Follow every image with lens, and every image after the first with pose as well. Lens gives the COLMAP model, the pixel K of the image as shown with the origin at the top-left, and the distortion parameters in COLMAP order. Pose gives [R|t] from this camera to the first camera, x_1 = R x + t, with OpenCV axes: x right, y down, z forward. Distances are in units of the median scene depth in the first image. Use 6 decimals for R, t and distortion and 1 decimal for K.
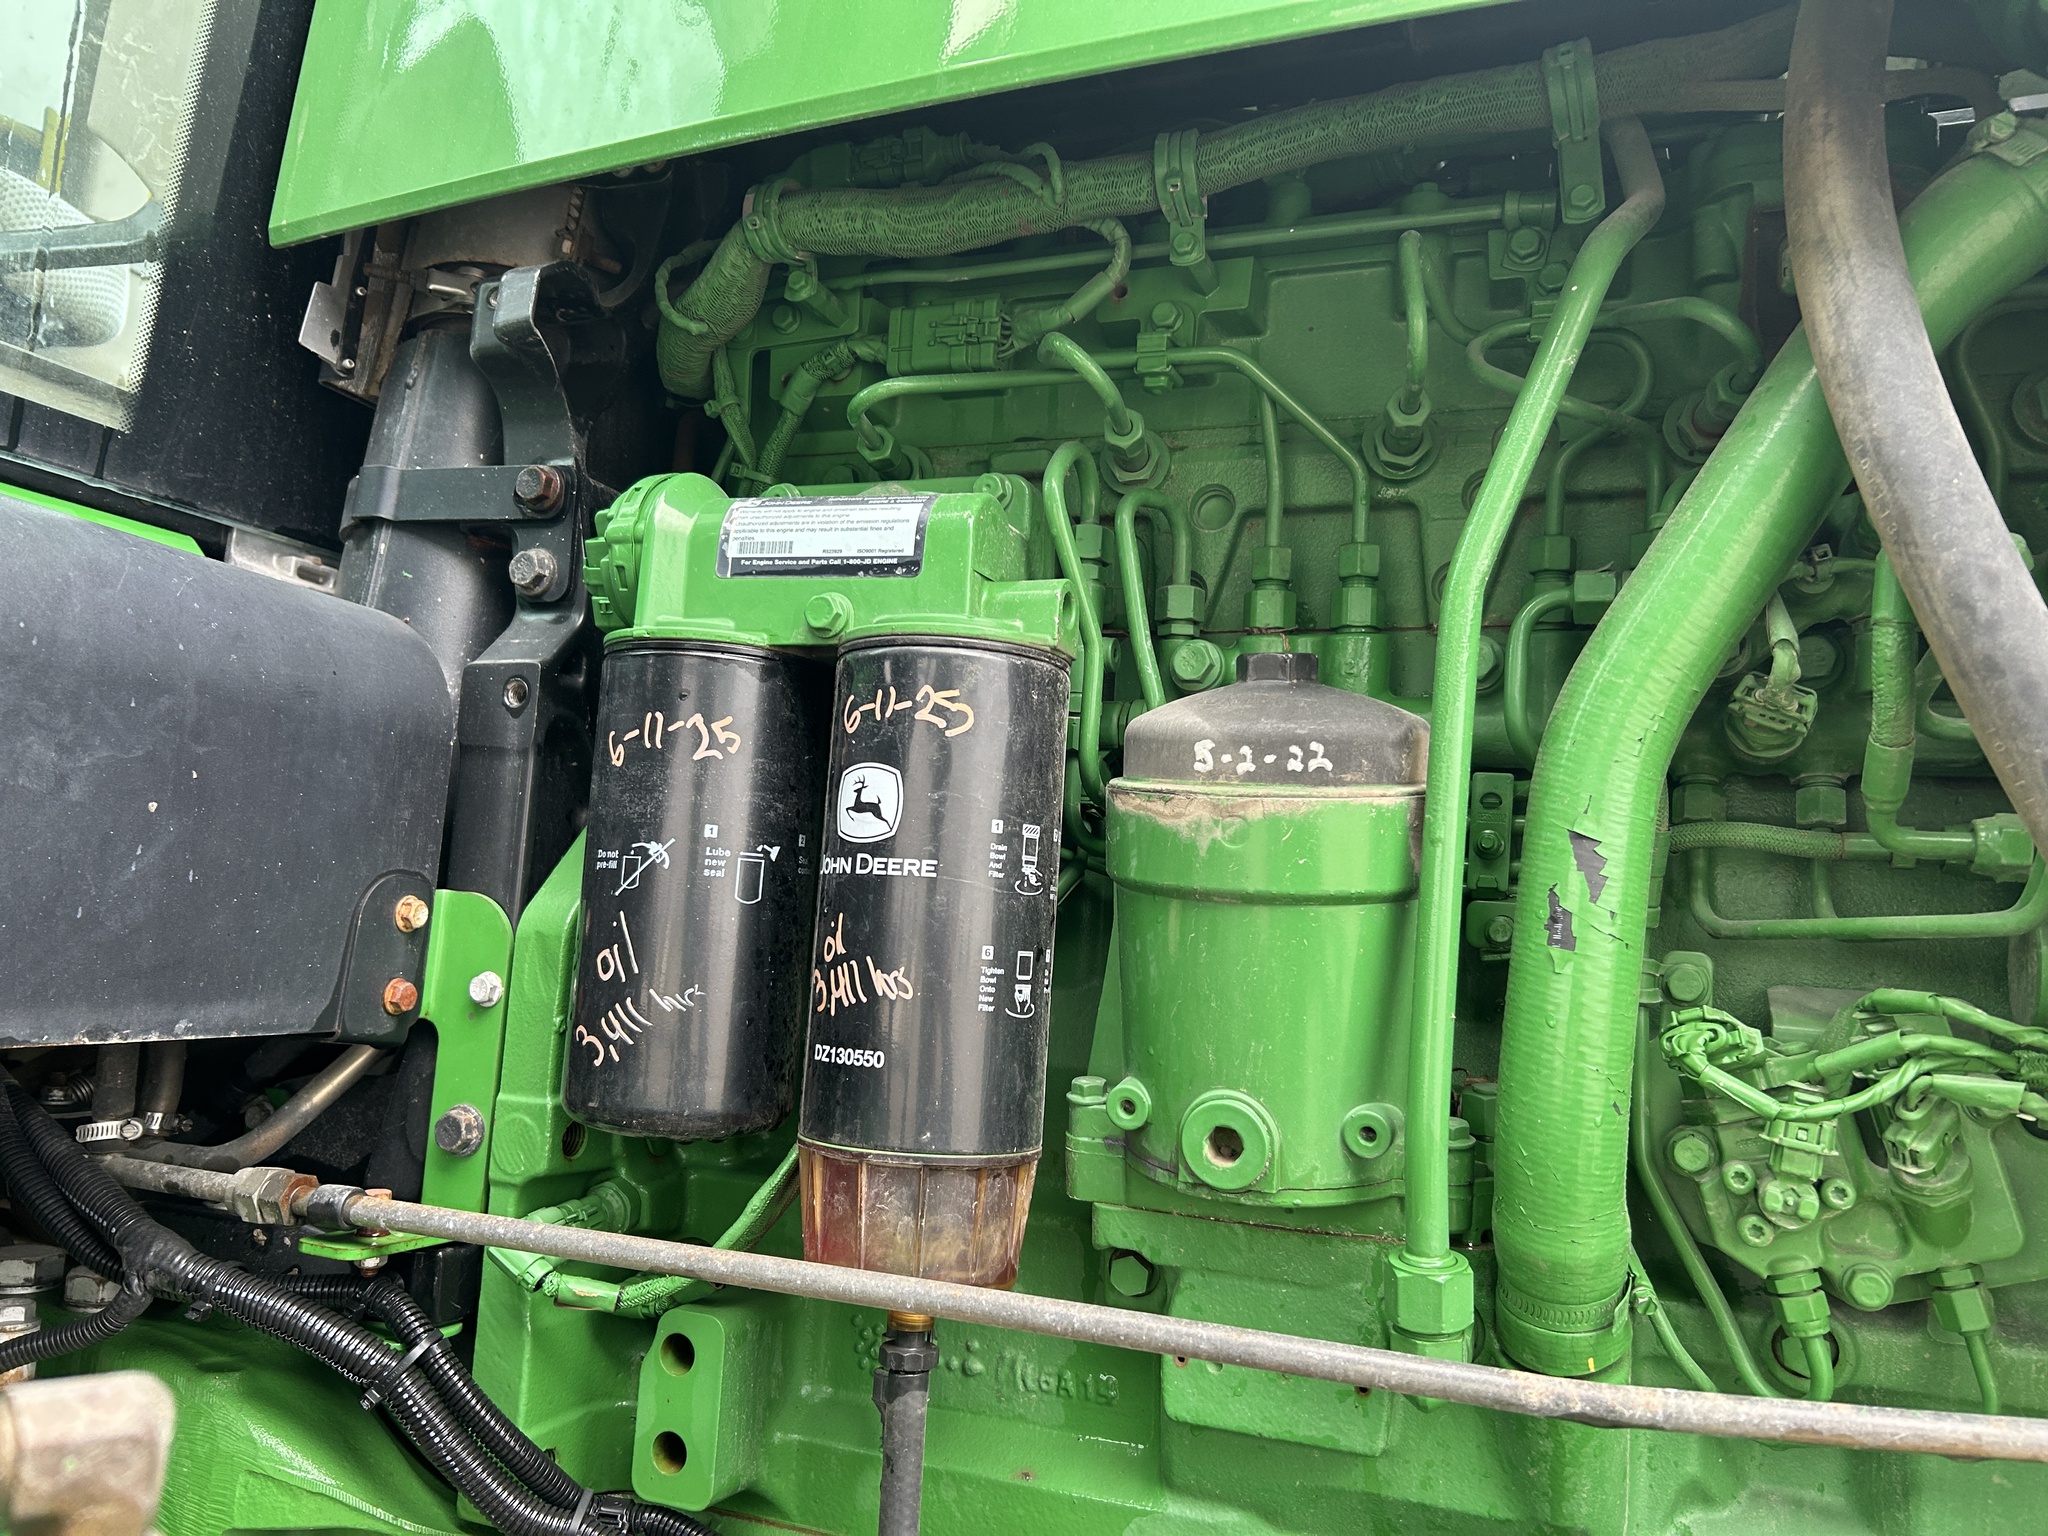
lens RADIAL K [[1545.0, 0, 1024.0], [0, 1545.0, 768.0], [0, 0, 1]] dist [0.076016, -0.082737]
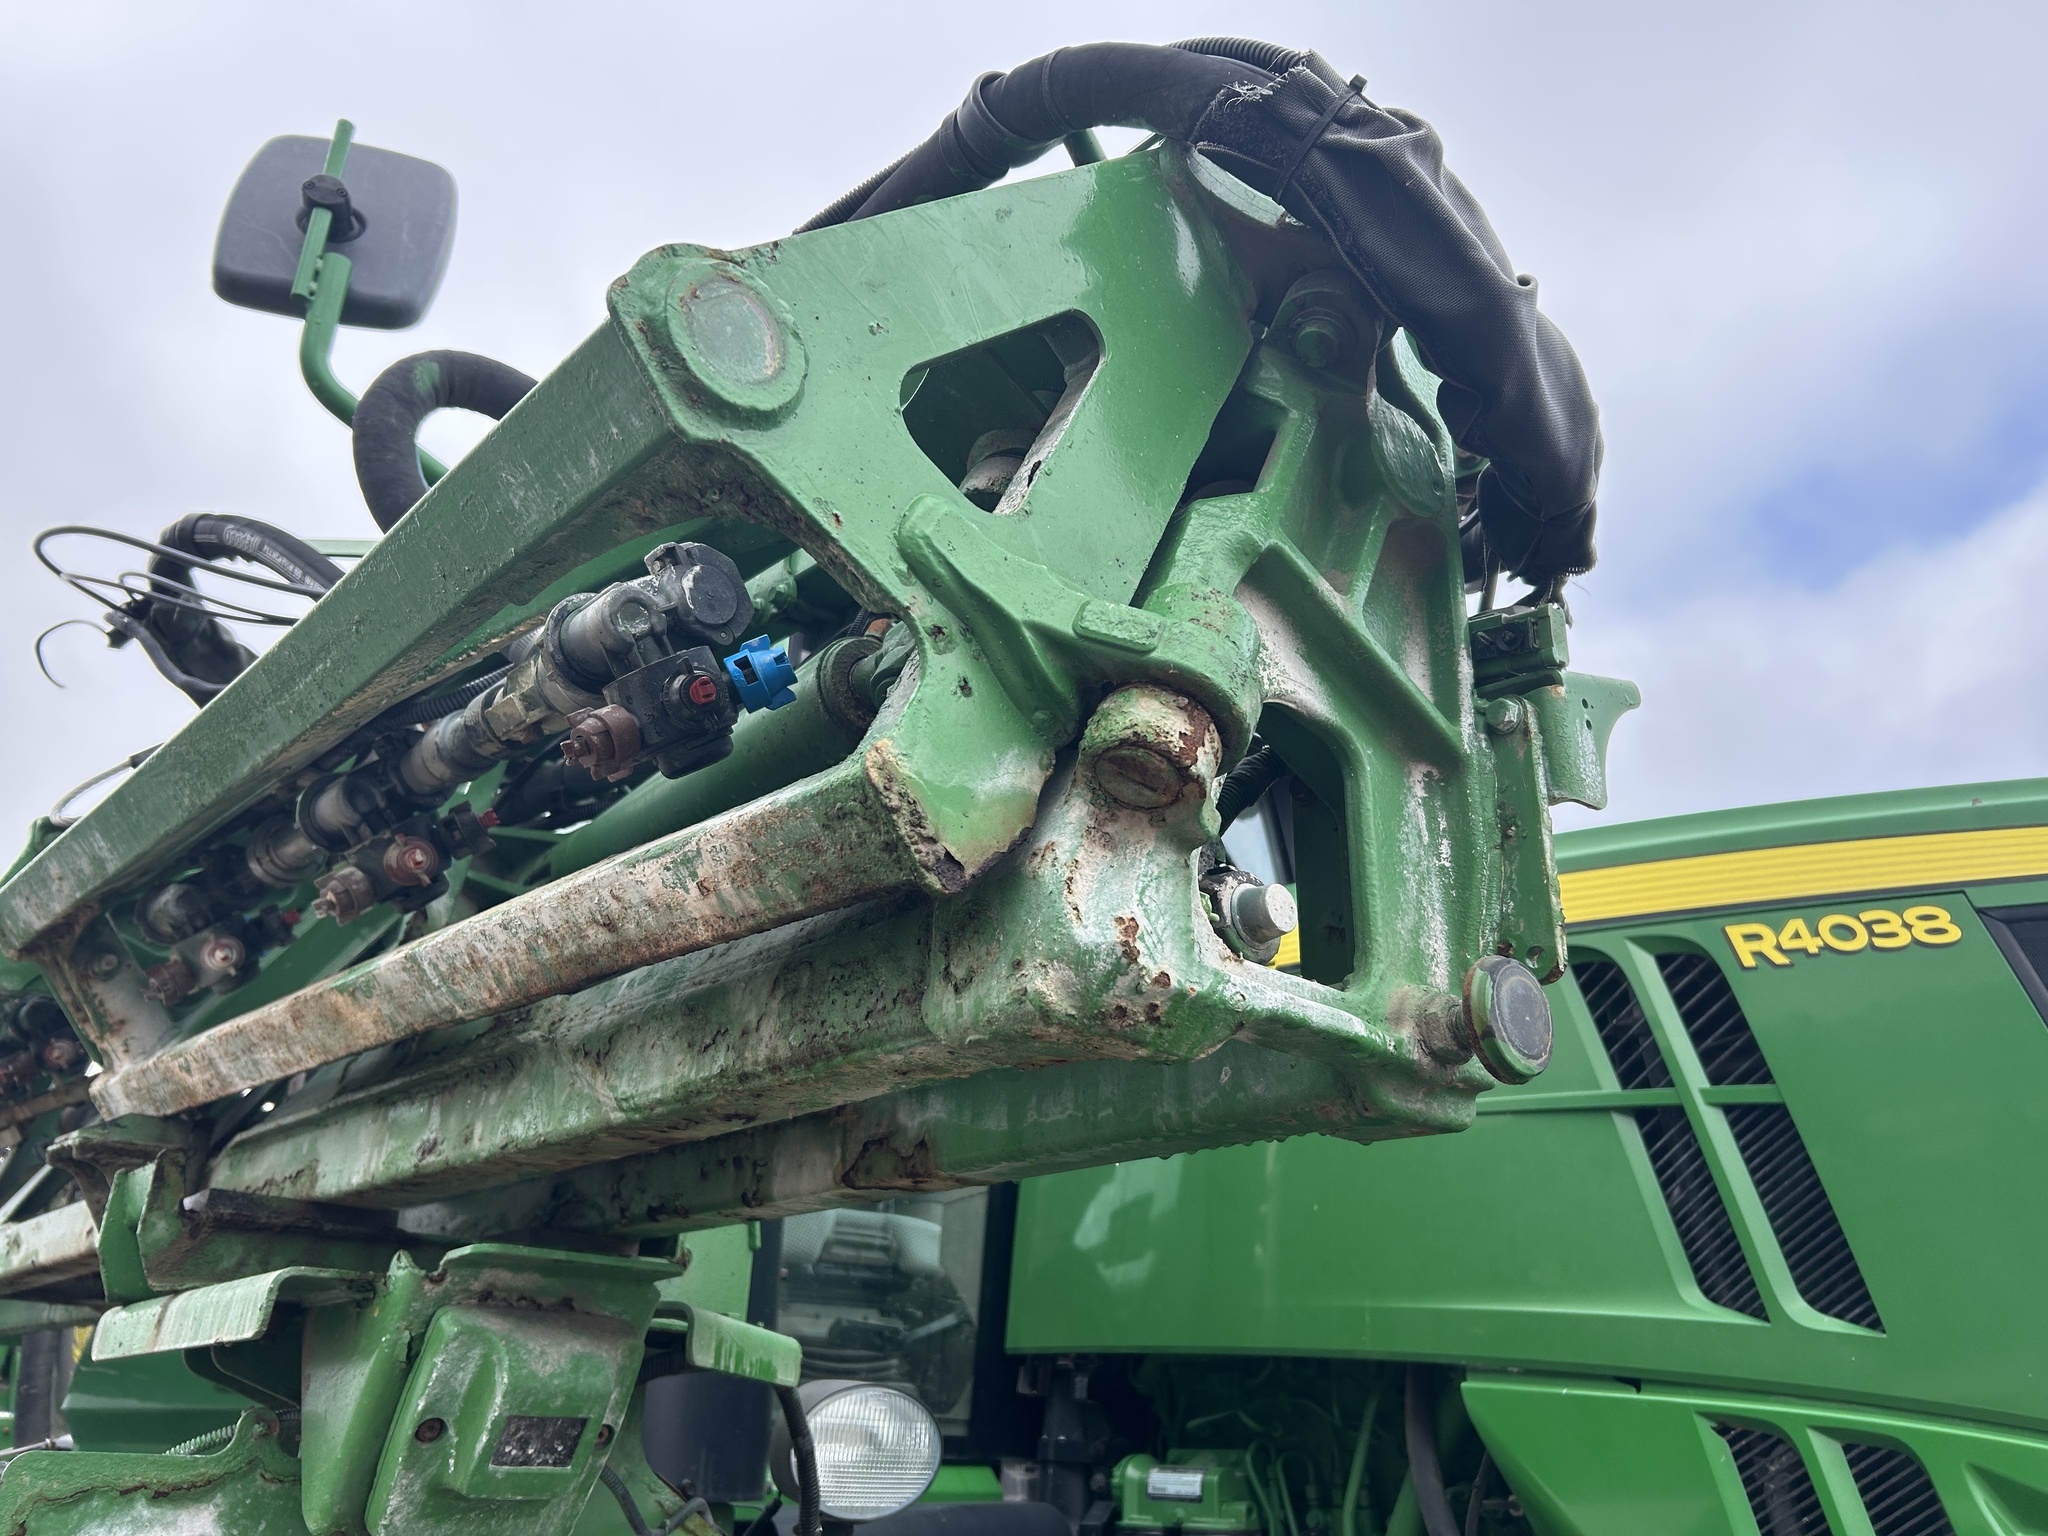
lens RADIAL K [[1567.8, 0, 1024.0], [0, 1567.8, 768.0], [0, 0, 1]] dist [0.050413, -0.055067]
pose [[0.889824, -0.236023, -0.390522, 1.110514], [0.094539, 0.932624, -0.348244, -0.398956], [0.446404, 0.272956, 0.852185, -2.072375]]
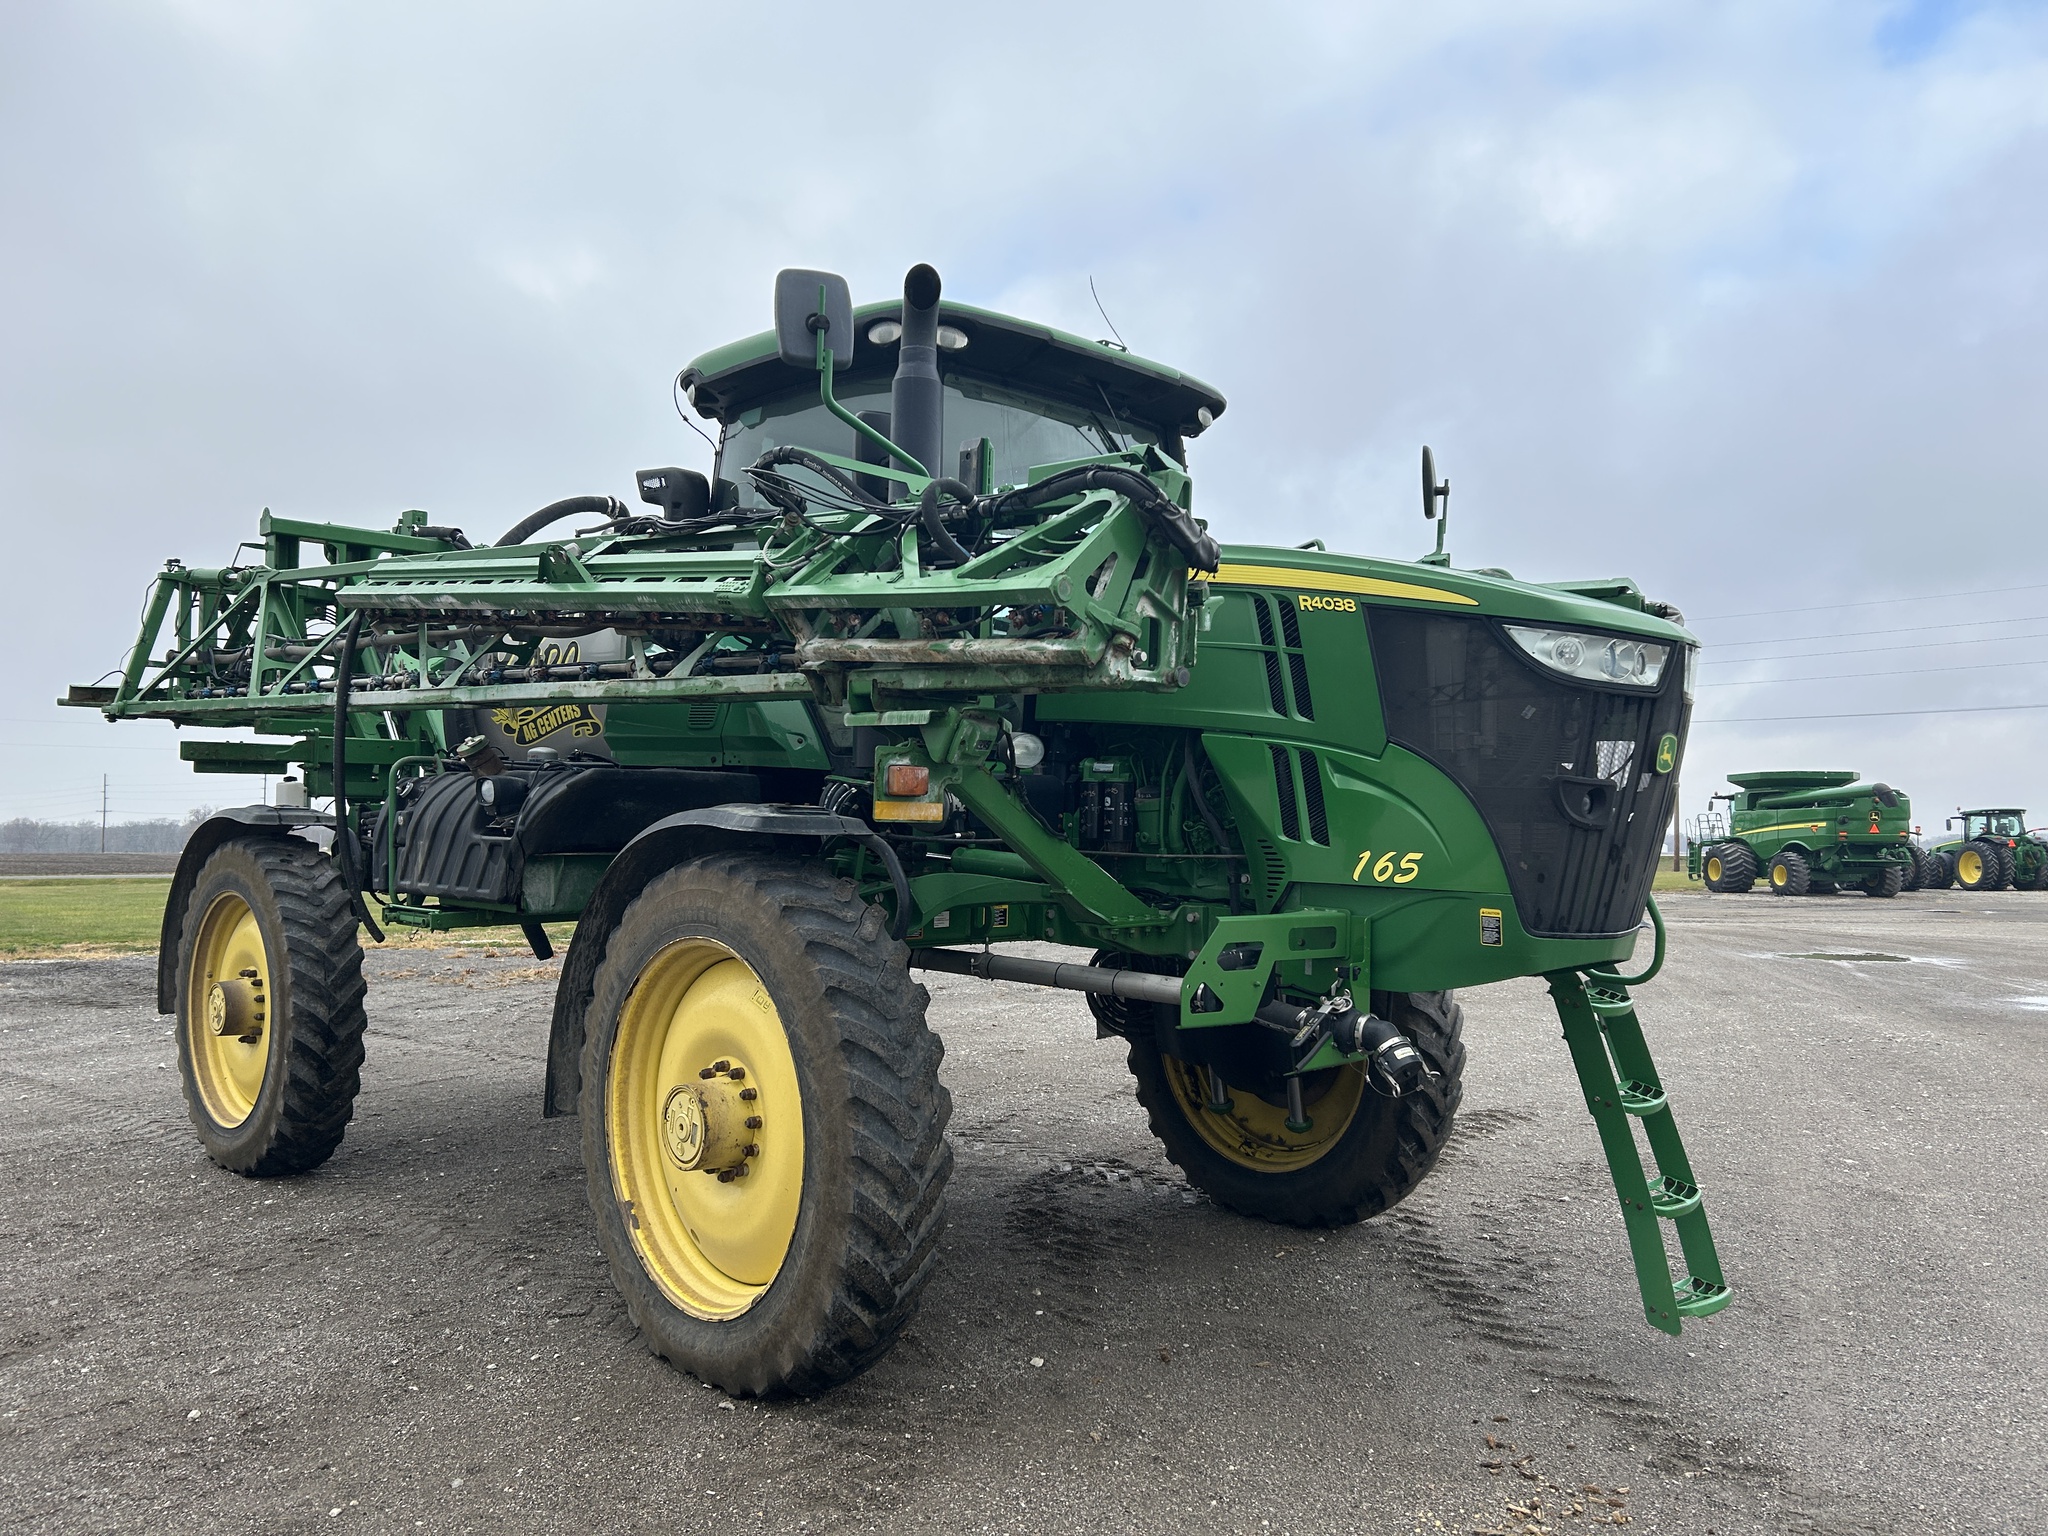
lens RADIAL K [[1508.8, 0, 1028.5], [0, 1508.8, 772.1], [0, 0, 1]] dist [0.086817, -0.078006]
pose [[0.916907, -0.053689, -0.395472, 2.574508], [0.080301, 0.995463, 0.051037, -0.549542], [0.390938, -0.078553, 0.917059, -6.248699]]
